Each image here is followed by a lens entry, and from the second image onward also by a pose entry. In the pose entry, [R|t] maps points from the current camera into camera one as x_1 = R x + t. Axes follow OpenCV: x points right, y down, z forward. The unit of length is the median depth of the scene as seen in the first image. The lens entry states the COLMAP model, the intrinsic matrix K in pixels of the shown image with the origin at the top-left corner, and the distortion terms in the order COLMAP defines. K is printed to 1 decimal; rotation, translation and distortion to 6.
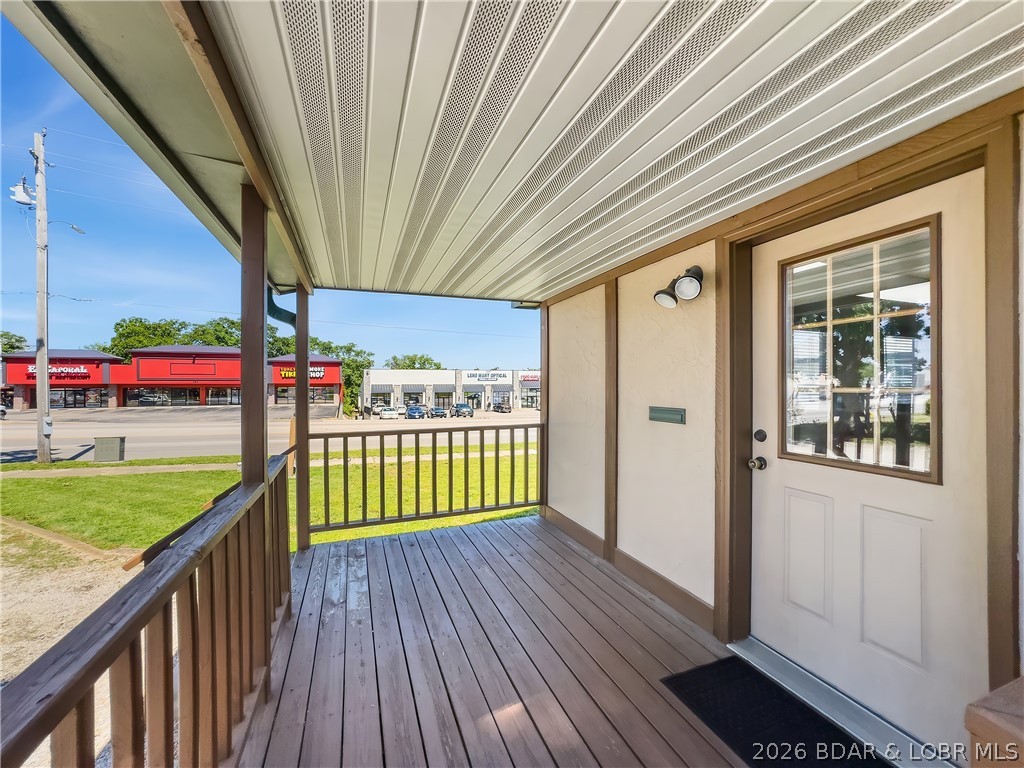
lens RADIAL K [[419.1, 0, 511.9], [0, 419.1, 386.2], [0, 0, 1]] dist [-0.016533, 0.004811]
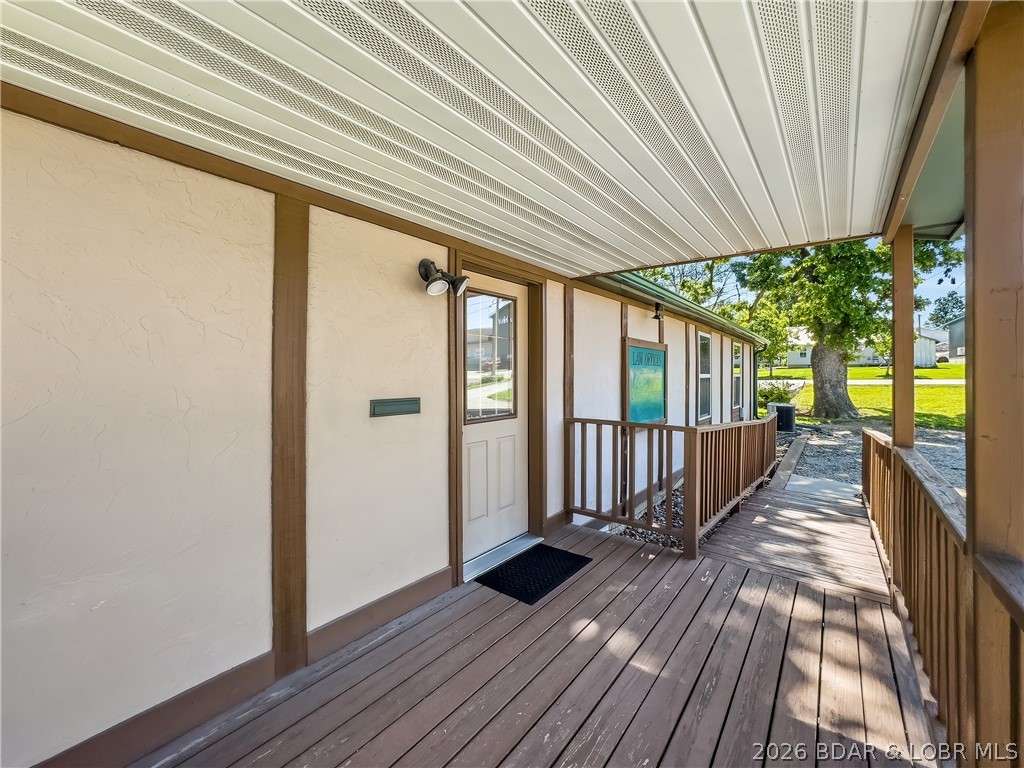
lens RADIAL K [[419.1, 0, 510.0], [0, 419.1, 374.8], [0, 0, 1]] dist [-0.016533, 0.004811]
pose [[-0.505495, 0.003286, 0.862823, -0.543972], [0.007311, 0.999973, 0.000474, 0.001621], [-0.862798, 0.006548, -0.505506, 1.294549]]
